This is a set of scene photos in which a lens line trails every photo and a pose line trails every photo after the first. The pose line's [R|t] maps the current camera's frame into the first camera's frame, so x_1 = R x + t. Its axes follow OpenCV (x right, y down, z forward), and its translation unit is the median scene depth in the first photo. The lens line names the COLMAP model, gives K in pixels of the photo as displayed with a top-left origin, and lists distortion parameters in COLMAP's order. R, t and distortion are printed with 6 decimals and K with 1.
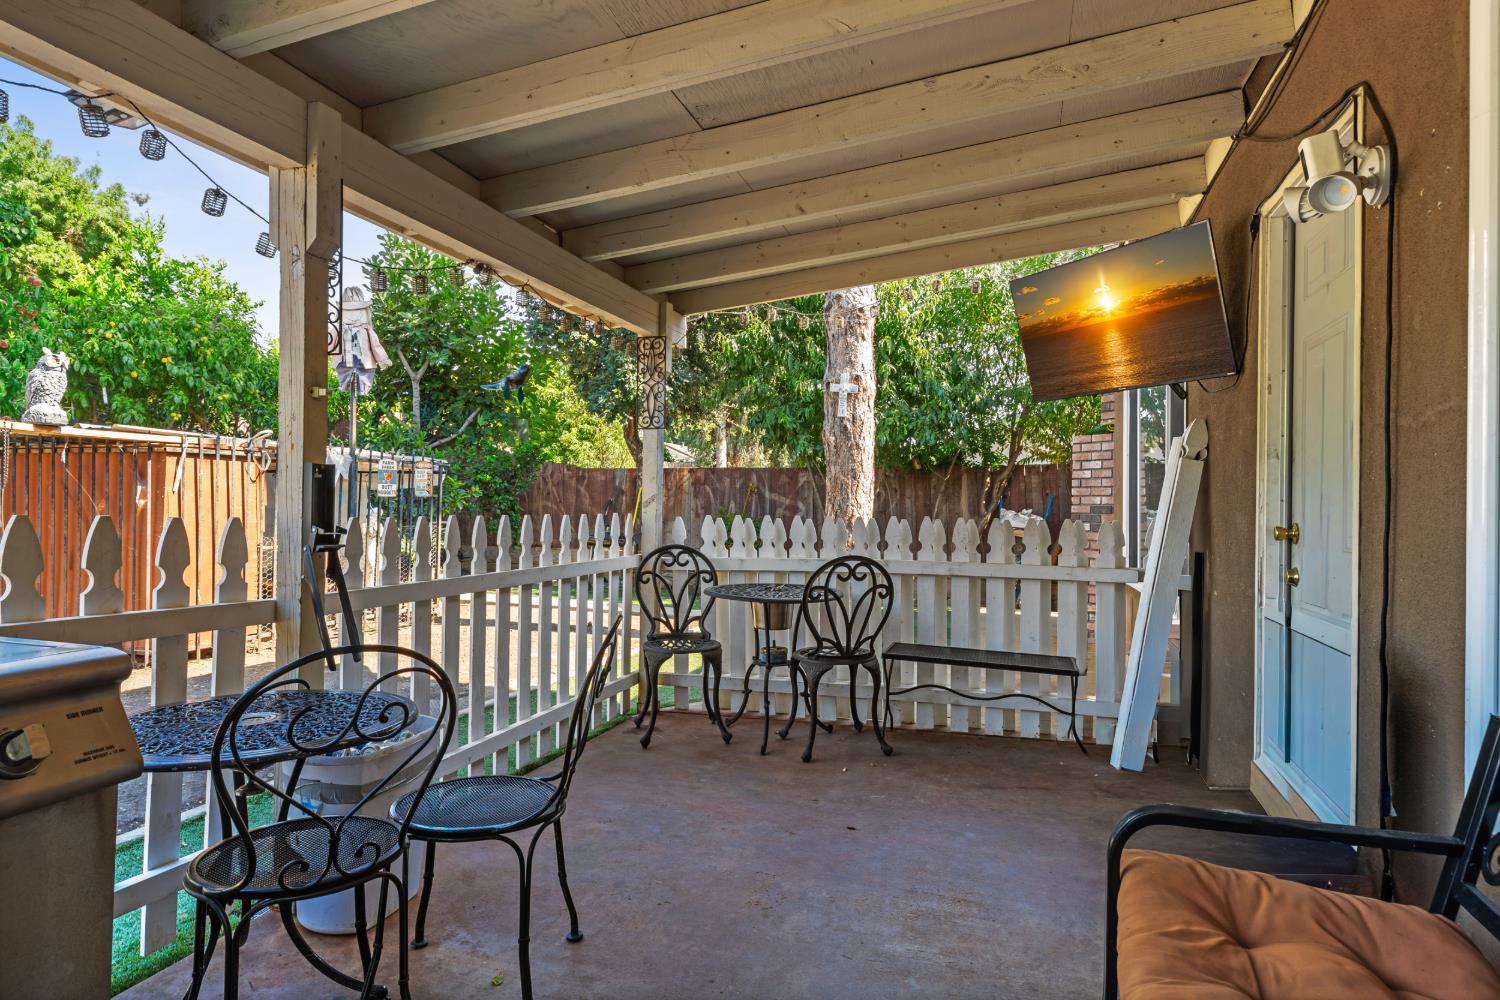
lens RADIAL K [[890.9, 0, 748.4], [0, 890.9, 505.0], [0, 0, 1]] dist [0.000034, -0.000356]
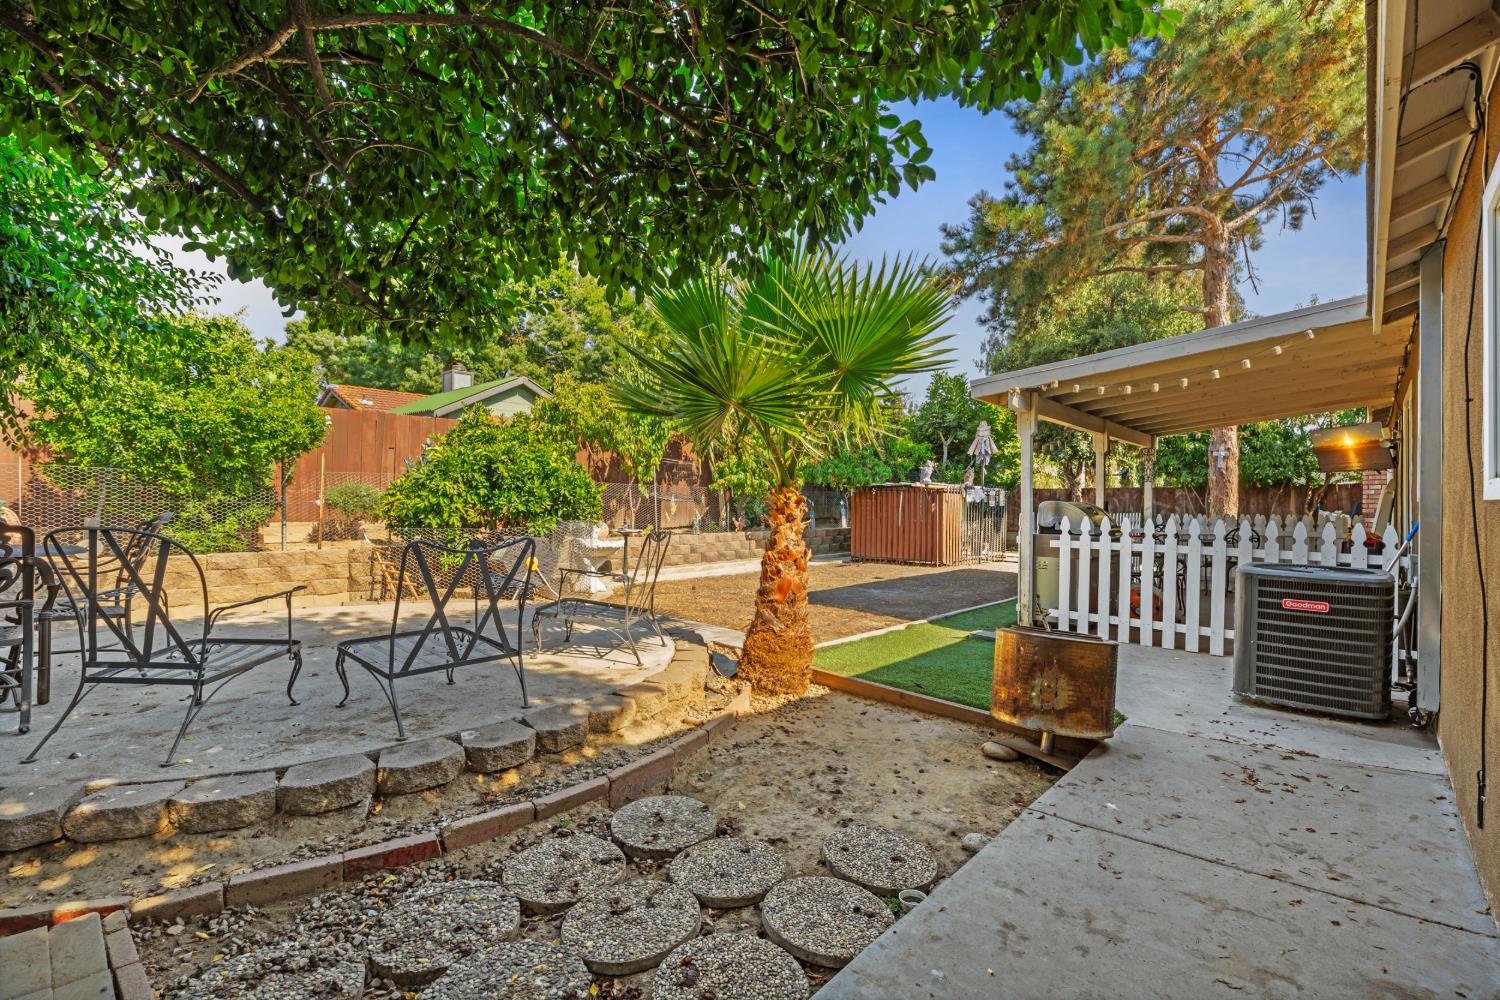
lens RADIAL K [[675.5, 0, 754.3], [0, 675.5, 507.1], [0, 0, 1]] dist [-0.002980, -0.000256]
pose [[0.905225, -0.003813, -0.424915, -0.202134], [0.003919, 0.999992, -0.000624, -0.007022], [0.424914, -0.001101, 0.905233, -0.863158]]
